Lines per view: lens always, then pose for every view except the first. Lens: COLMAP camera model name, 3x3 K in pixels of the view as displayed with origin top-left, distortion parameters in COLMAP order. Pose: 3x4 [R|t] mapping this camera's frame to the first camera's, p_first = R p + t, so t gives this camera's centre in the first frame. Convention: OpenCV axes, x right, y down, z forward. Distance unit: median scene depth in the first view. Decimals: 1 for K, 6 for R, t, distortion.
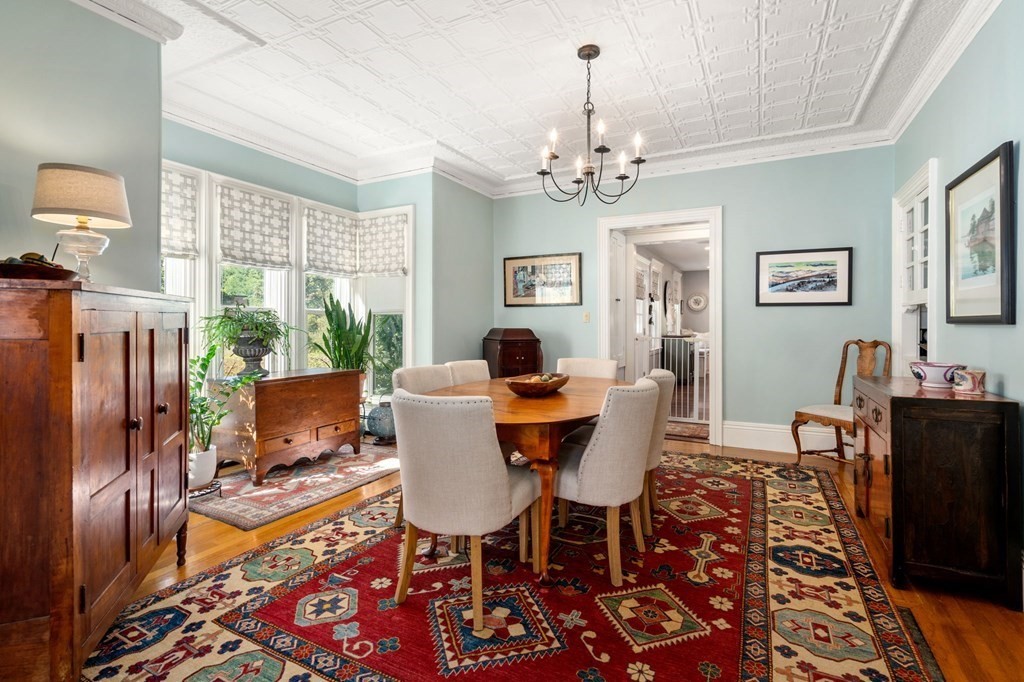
lens RADIAL K [[472.7, 0, 510.6], [0, 472.7, 332.9], [0, 0, 1]] dist [-0.003072, -0.000090]
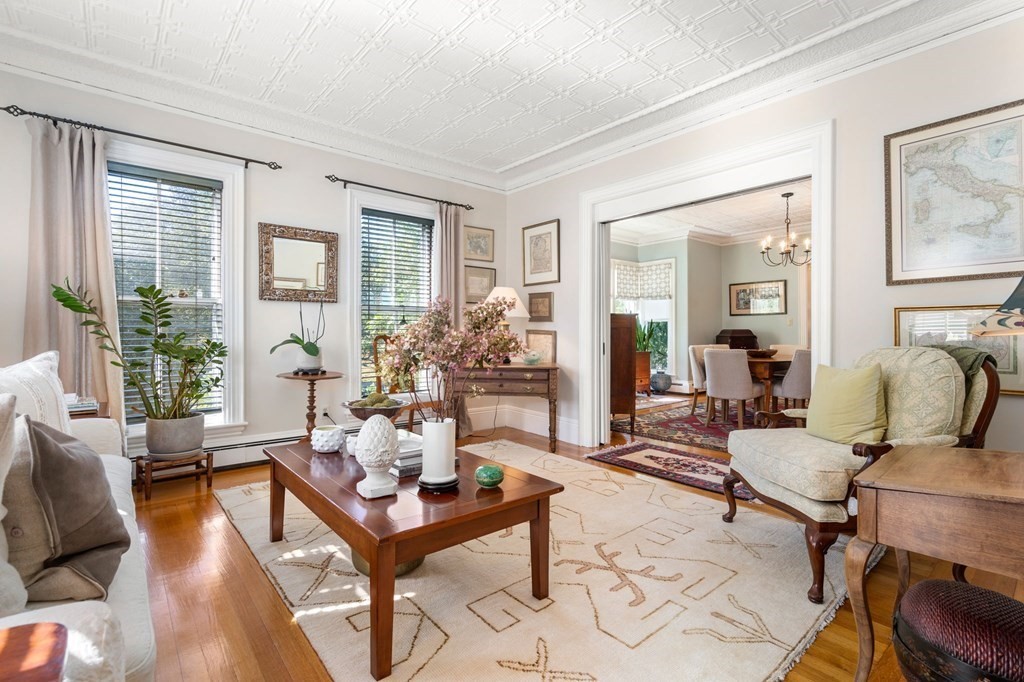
lens RADIAL K [[472.7, 0, 516.1], [0, 472.7, 333.7], [0, 0, 1]] dist [-0.003072, -0.000090]
pose [[0.927954, -0.001285, -0.372692, -0.099364], [-0.004100, 0.999898, -0.013656, 0.031269], [0.372672, 0.014200, 0.927854, -0.796961]]
